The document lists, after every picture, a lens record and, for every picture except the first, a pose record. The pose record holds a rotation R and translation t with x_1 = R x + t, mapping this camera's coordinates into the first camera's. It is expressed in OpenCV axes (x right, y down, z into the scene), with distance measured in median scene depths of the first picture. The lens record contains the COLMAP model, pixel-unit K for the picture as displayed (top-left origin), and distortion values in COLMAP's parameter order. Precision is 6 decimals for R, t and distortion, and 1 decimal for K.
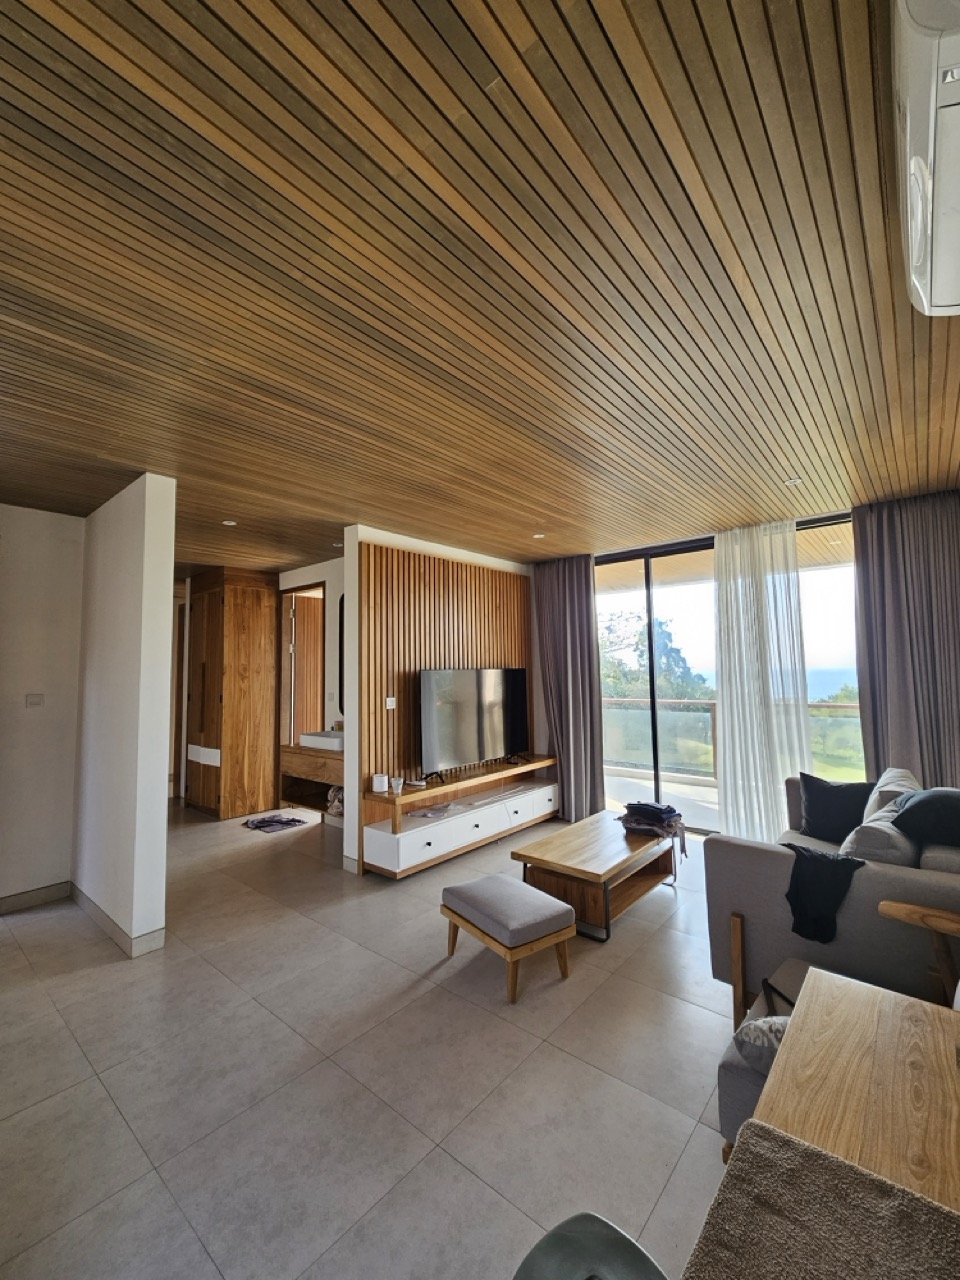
lens RADIAL K [[522.6, 0, 471.0], [0, 522.6, 644.3], [0, 0, 1]] dist [-0.002141, -0.000431]
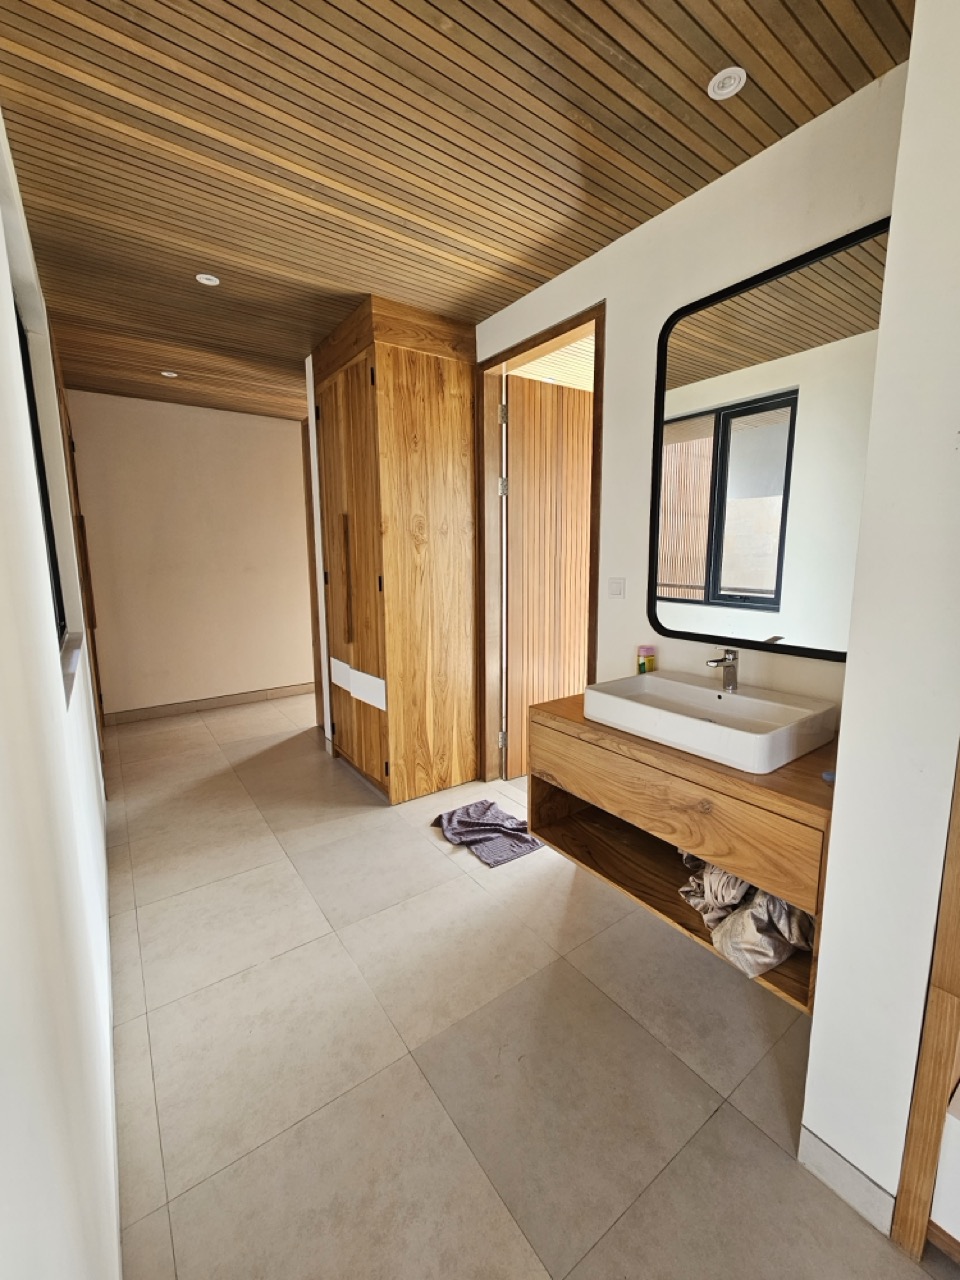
lens RADIAL K [[522.6, 0, 477.0], [0, 522.6, 643.9], [0, 0, 1]] dist [-0.002141, -0.000431]
pose [[0.972356, 0.047750, -0.228568, -0.261096], [0.007722, 0.971757, 0.235857, 0.040646], [0.233375, -0.231102, 0.944525, 0.513540]]
